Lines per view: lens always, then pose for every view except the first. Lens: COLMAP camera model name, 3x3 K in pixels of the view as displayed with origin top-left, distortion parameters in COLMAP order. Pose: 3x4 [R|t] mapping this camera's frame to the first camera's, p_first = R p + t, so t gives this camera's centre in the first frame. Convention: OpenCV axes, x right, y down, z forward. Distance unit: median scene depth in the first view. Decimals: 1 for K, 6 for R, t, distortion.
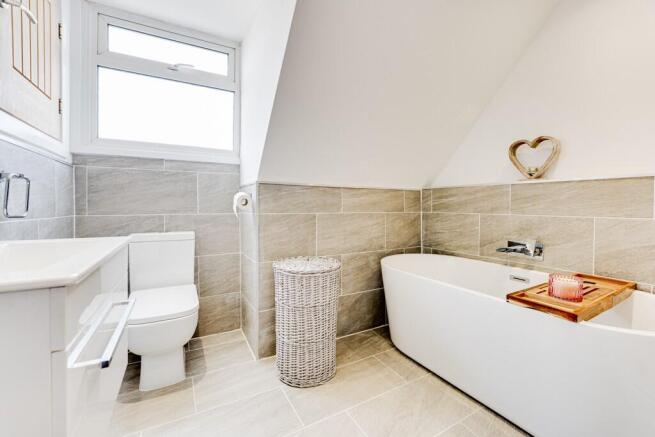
lens RADIAL K [[268.9, 0, 330.1], [0, 268.9, 210.5], [0, 0, 1]] dist [-0.011905, -0.000085]
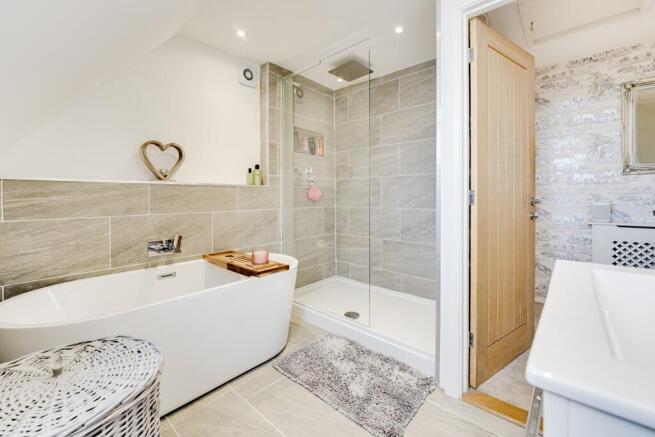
lens RADIAL K [[268.9, 0, 330.1], [0, 268.9, 210.5], [0, 0, 1]] dist [-0.011905, -0.000085]
pose [[-0.307342, -0.041389, 0.950699, -0.427461], [0.028817, 0.998191, 0.052773, -0.030941], [-0.951163, 0.043615, -0.305593, 0.634951]]
